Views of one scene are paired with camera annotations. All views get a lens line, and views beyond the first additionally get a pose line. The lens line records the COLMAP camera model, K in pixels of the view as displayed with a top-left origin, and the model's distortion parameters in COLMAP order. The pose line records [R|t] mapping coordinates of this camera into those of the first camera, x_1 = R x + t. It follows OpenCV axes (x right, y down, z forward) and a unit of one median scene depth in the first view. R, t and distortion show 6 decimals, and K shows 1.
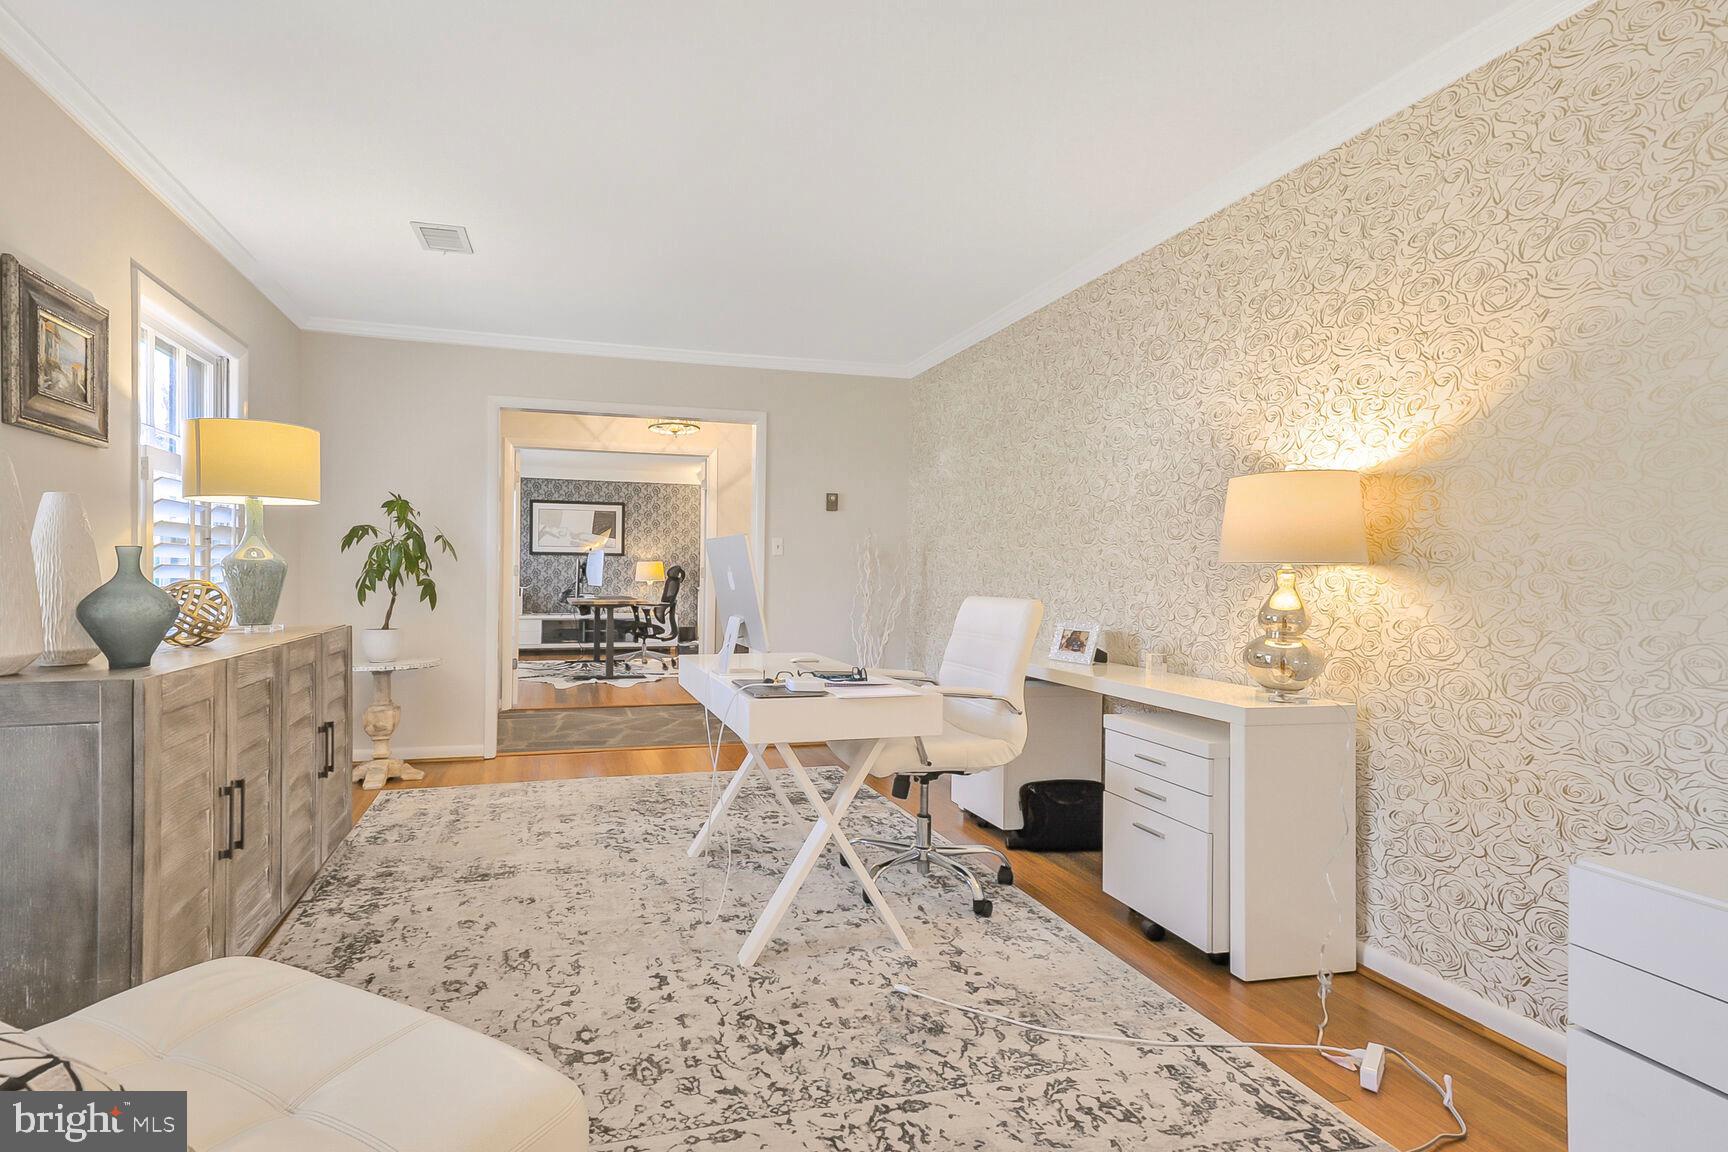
lens RADIAL K [[1025.2, 0, 864.0], [0, 1025.2, 576.0], [0, 0, 1]] dist [-0.001423, -0.000235]
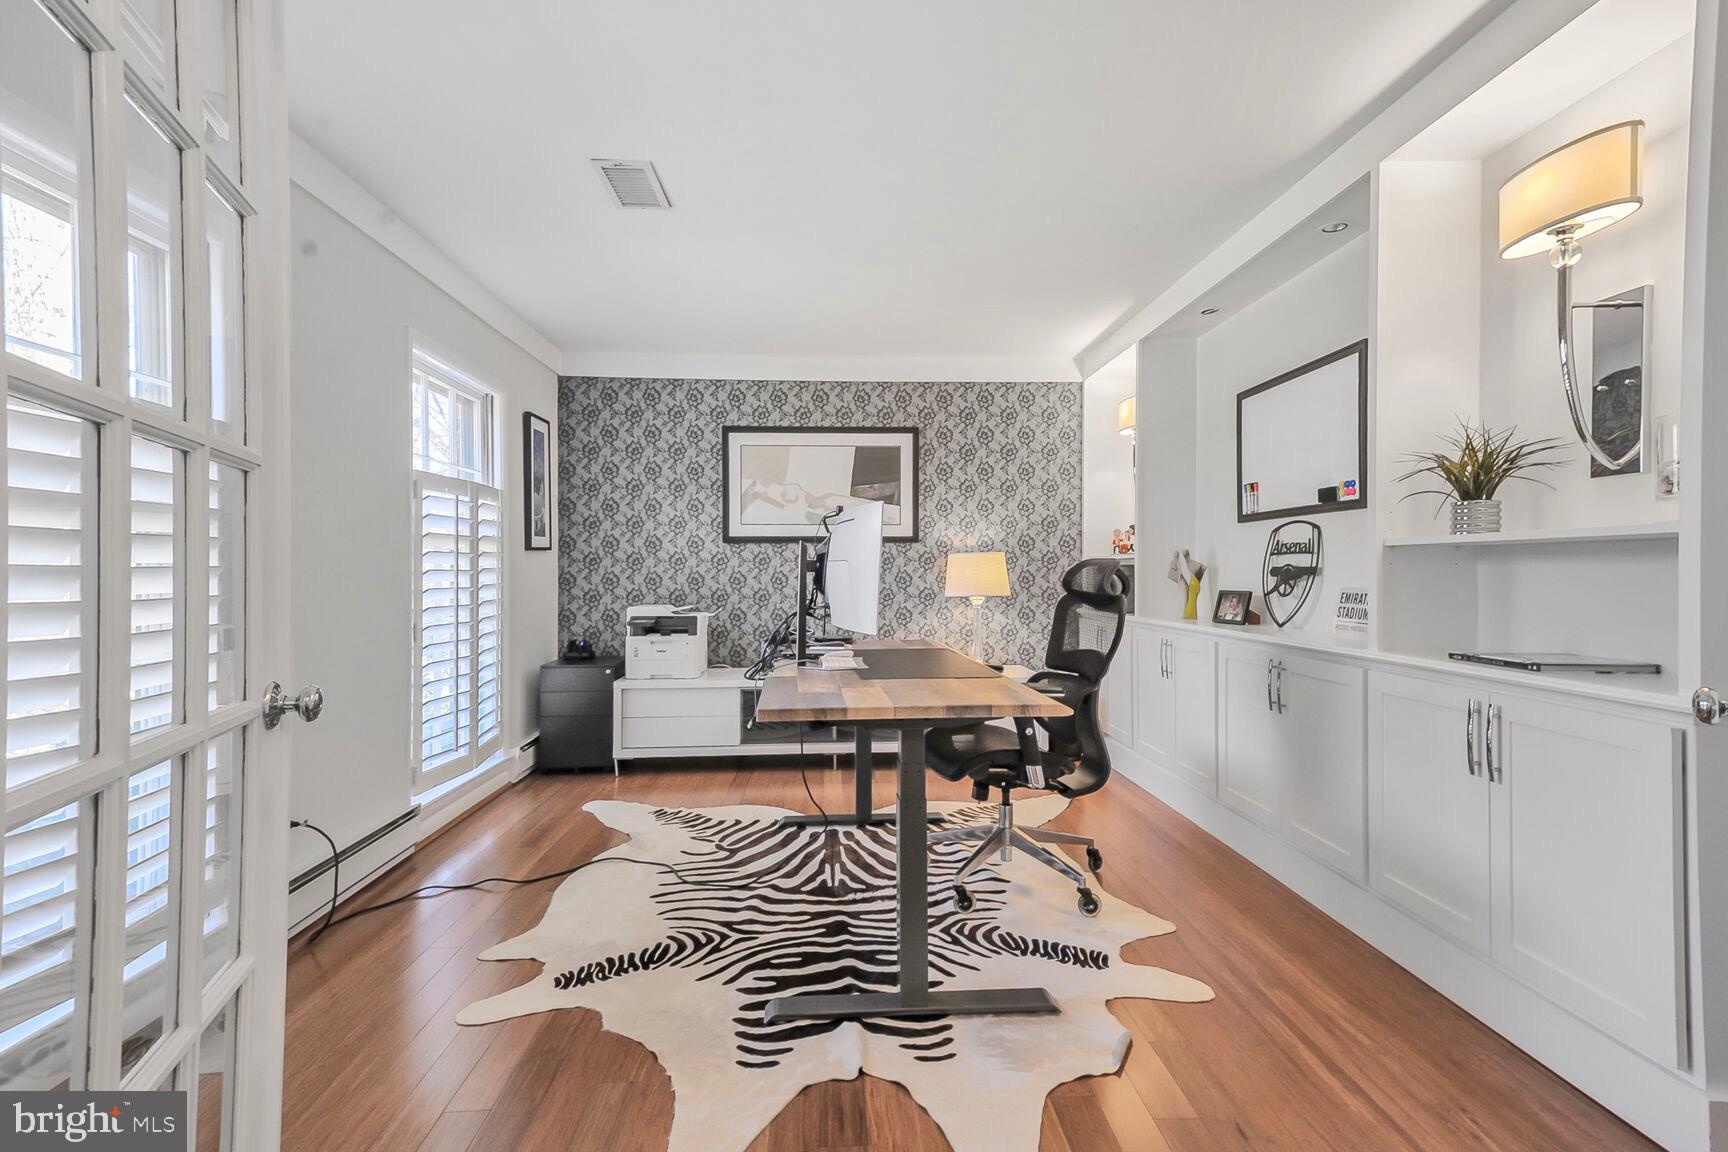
lens RADIAL K [[838.2, 0, 864.0], [0, 838.2, 576.0], [0, 0, 1]] dist [-0.000012, -0.000350]
pose [[0.967340, -0.011042, -0.253242, -0.162850], [0.010749, 0.999939, -0.002543, -0.003744], [0.253254, -0.000262, 0.967400, 0.630966]]
